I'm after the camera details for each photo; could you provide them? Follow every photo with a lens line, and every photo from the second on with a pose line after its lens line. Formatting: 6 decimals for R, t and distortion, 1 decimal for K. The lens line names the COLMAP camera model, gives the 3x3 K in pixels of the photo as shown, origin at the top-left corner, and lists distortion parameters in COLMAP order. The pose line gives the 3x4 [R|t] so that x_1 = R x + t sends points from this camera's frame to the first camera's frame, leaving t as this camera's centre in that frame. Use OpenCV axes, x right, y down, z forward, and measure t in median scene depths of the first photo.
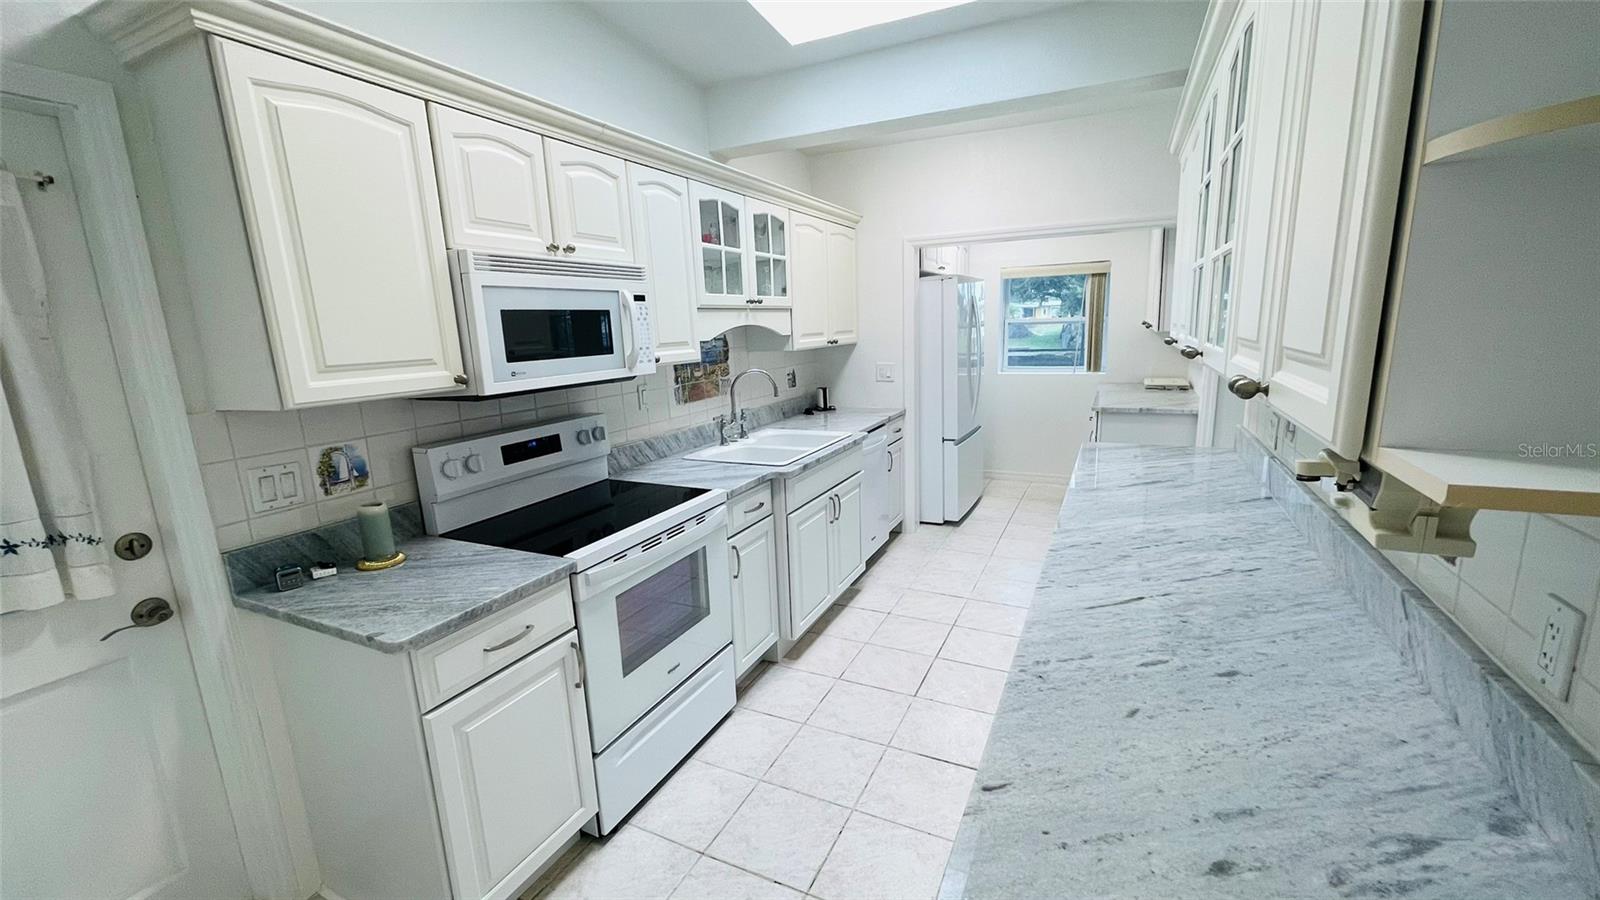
lens RADIAL K [[636.8, 0, 796.9], [0, 636.8, 448.8], [0, 0, 1]] dist [0.001749, 0.000987]
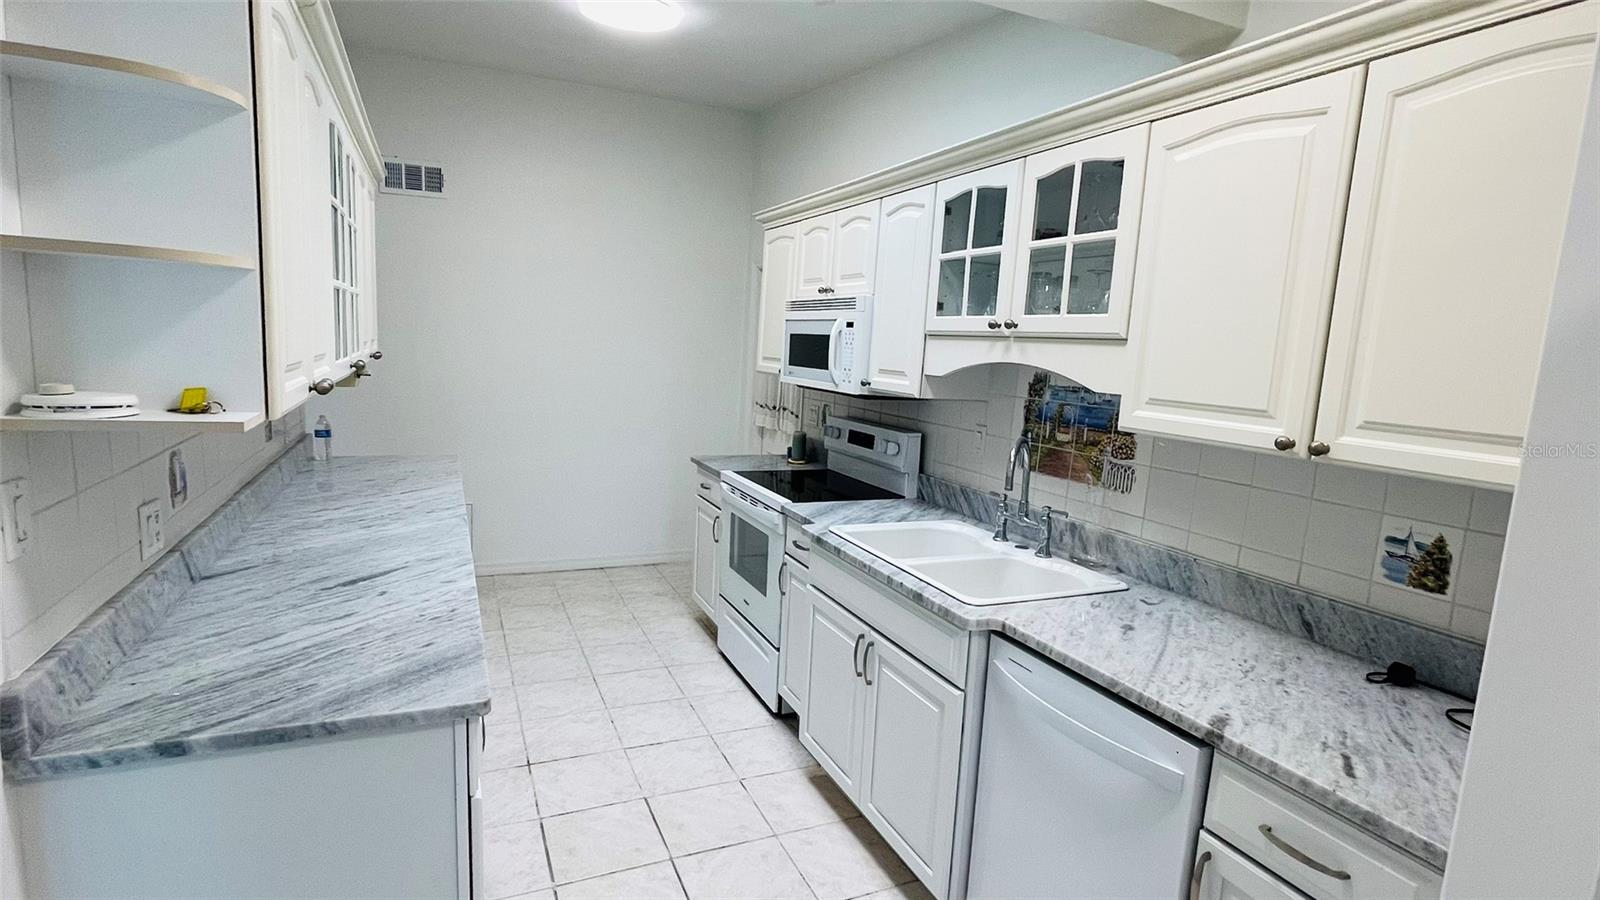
lens RADIAL K [[818.5, 0, 819.7], [0, 818.5, 455.3], [0, 0, 1]] dist [0.000271, 0.000563]
pose [[-0.628258, 0.108966, -0.770336, 0.770634], [-0.179183, 0.943259, 0.279562, -0.347117], [0.757090, 0.313668, -0.573086, 1.561252]]
